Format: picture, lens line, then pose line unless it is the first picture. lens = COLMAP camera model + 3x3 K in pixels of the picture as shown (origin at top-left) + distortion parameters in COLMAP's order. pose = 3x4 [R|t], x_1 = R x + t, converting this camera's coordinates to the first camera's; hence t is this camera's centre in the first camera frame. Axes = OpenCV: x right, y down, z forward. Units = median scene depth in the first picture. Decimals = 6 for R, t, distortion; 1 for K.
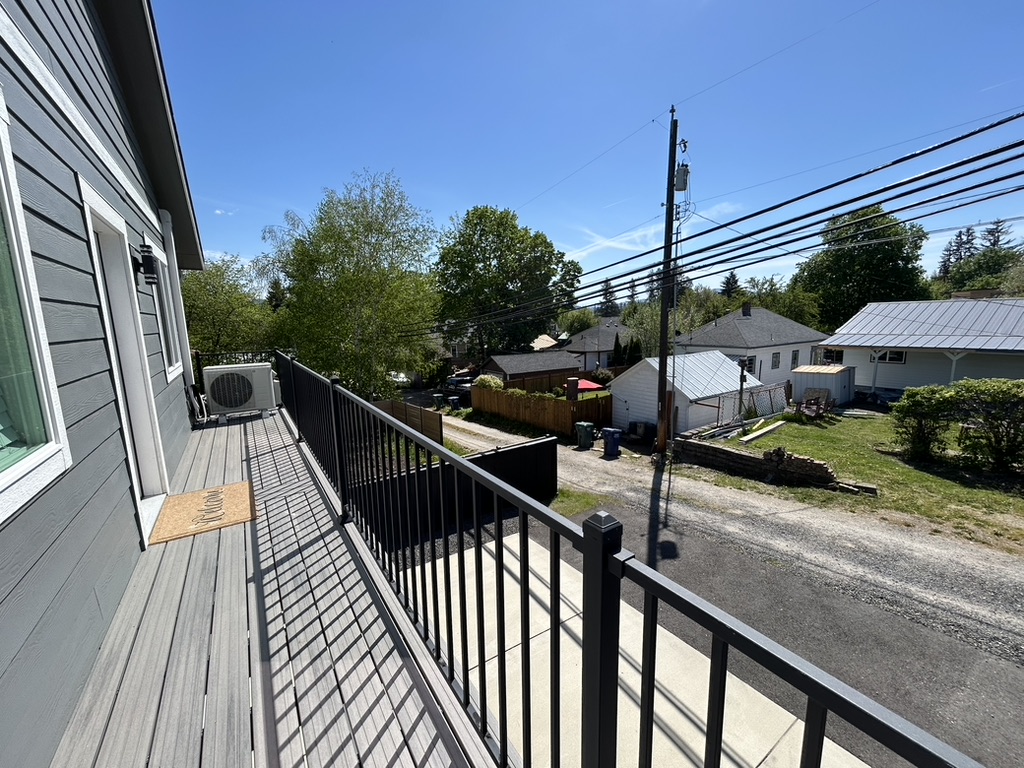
lens RADIAL K [[413.3, 0, 517.3], [0, 413.3, 391.8], [0, 0, 1]] dist [-0.000188, 0.000493]
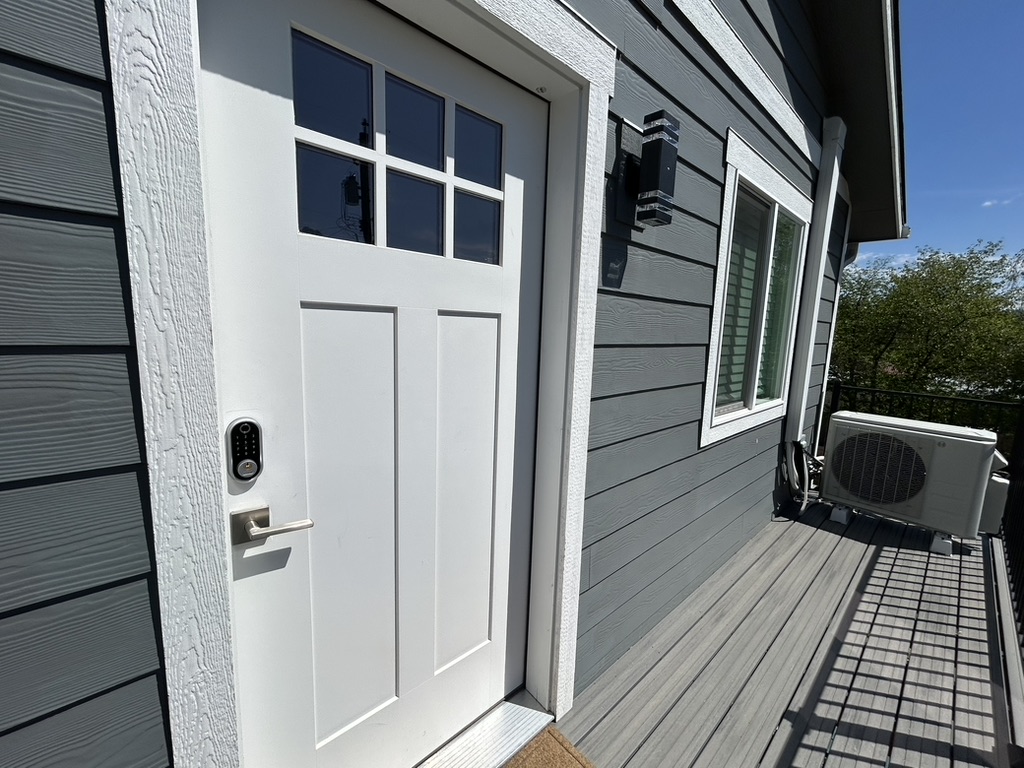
lens RADIAL K [[413.3, 0, 512.3], [0, 413.3, 385.6], [0, 0, 1]] dist [-0.000188, 0.000493]
pose [[0.144054, 0.154244, -0.977475, -0.076480], [-0.198641, 0.972179, 0.124134, -0.019873], [0.969428, 0.176285, 0.170686, 0.127812]]
